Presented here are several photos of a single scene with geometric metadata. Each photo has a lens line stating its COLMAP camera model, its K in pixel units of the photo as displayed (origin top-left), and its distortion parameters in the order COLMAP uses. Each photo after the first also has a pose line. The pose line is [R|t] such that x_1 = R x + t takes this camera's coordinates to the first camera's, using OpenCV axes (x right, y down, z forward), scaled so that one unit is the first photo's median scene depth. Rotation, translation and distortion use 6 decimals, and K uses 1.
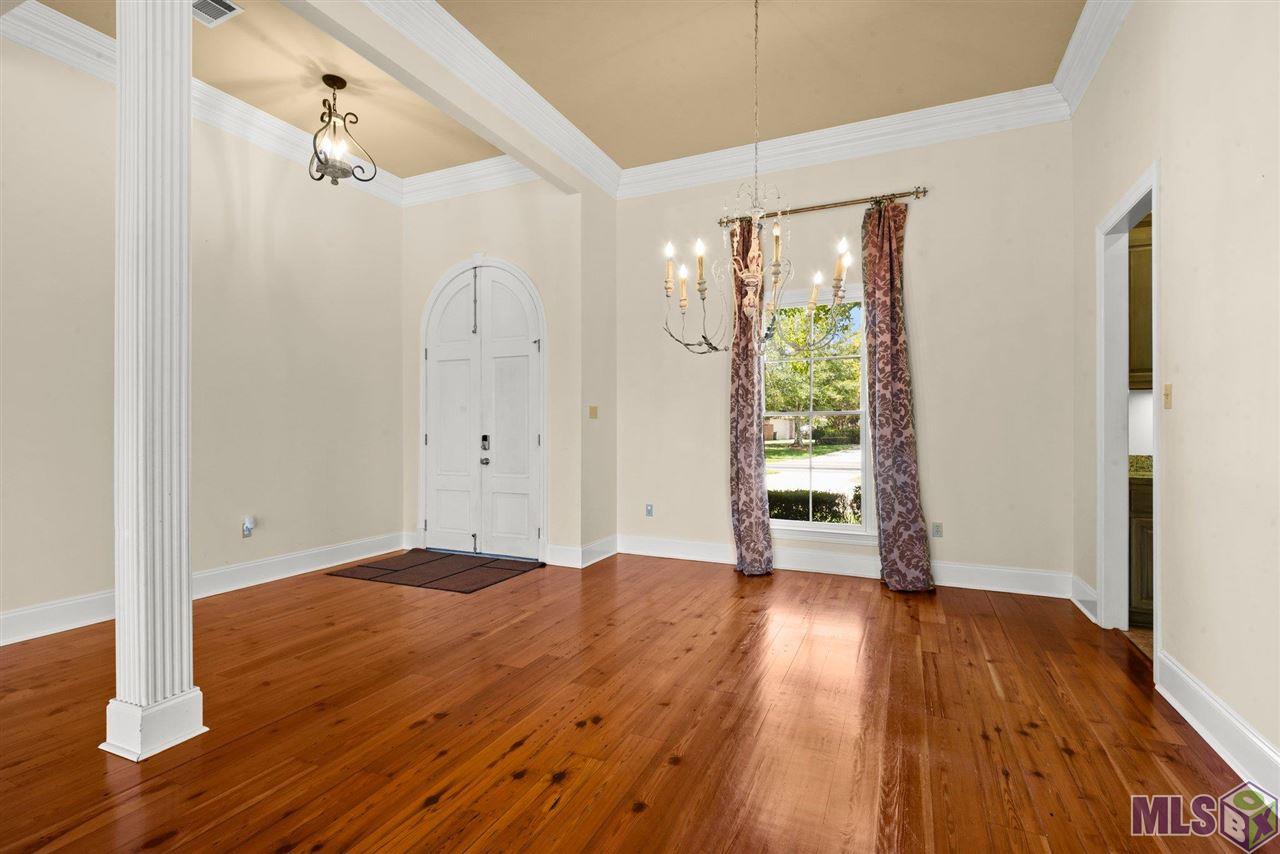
lens RADIAL K [[586.0, 0, 635.2], [0, 586.0, 431.9], [0, 0, 1]] dist [0.003298, -0.003748]
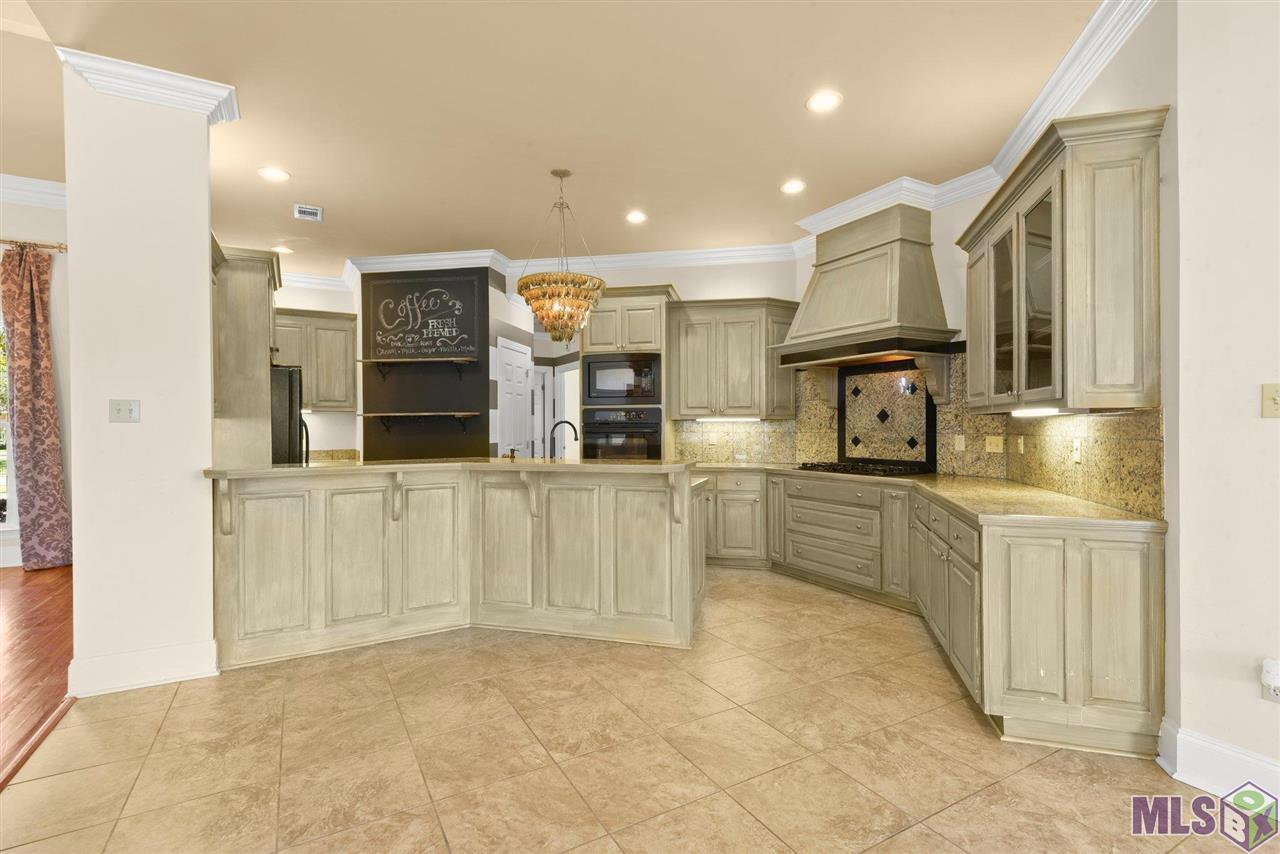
lens RADIAL K [[586.0, 0, 644.7], [0, 586.0, 432.0], [0, 0, 1]] dist [0.003298, -0.003748]
pose [[0.569894, -0.009049, 0.821668, 0.164303], [0.007990, 0.999953, 0.005471, -0.014956], [-0.821679, 0.003447, 0.569940, -0.723960]]
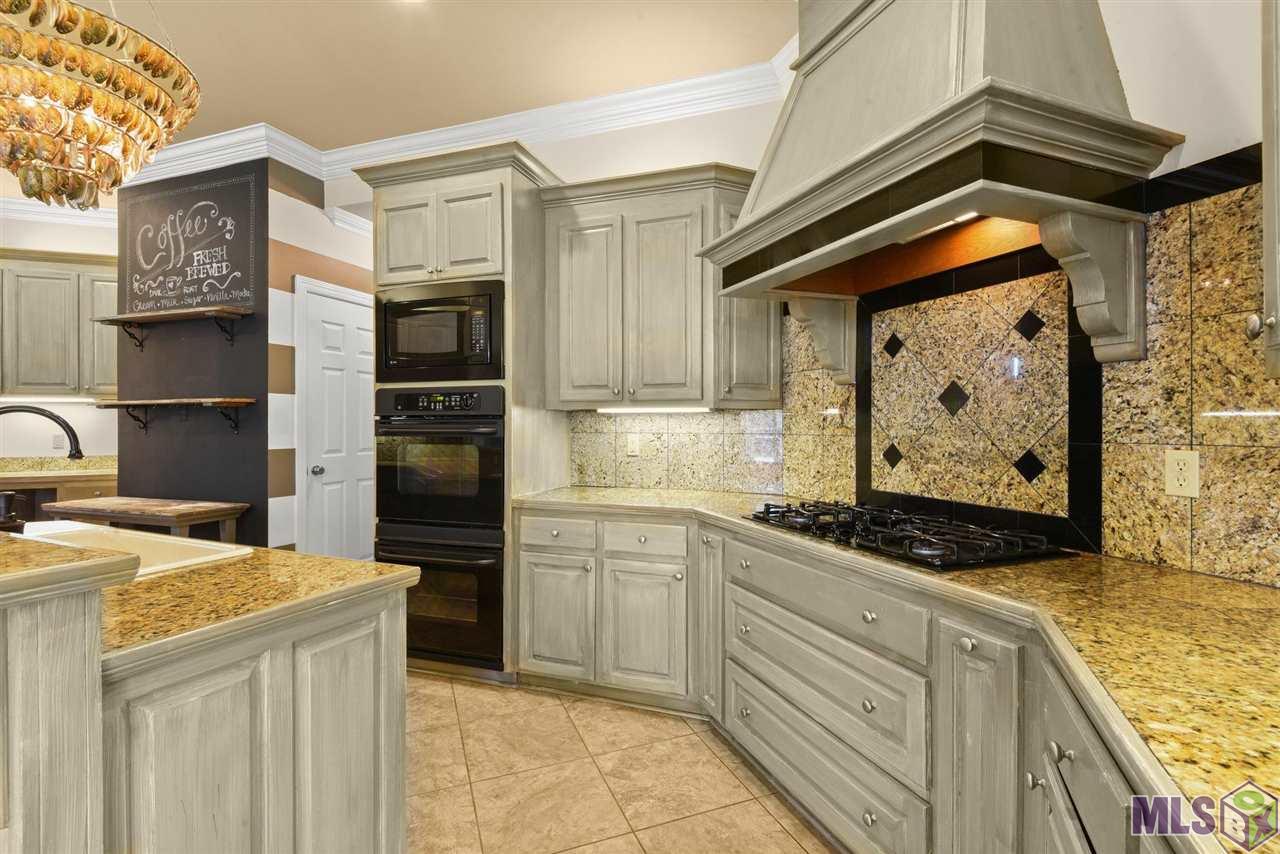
lens RADIAL K [[586.0, 0, 652.0], [0, 586.0, 427.3], [0, 0, 1]] dist [0.003298, -0.003748]
pose [[0.675955, -0.007610, 0.736904, 0.791142], [0.006770, 0.999969, 0.004117, -0.015849], [-0.736912, 0.002206, 0.675985, -0.607573]]
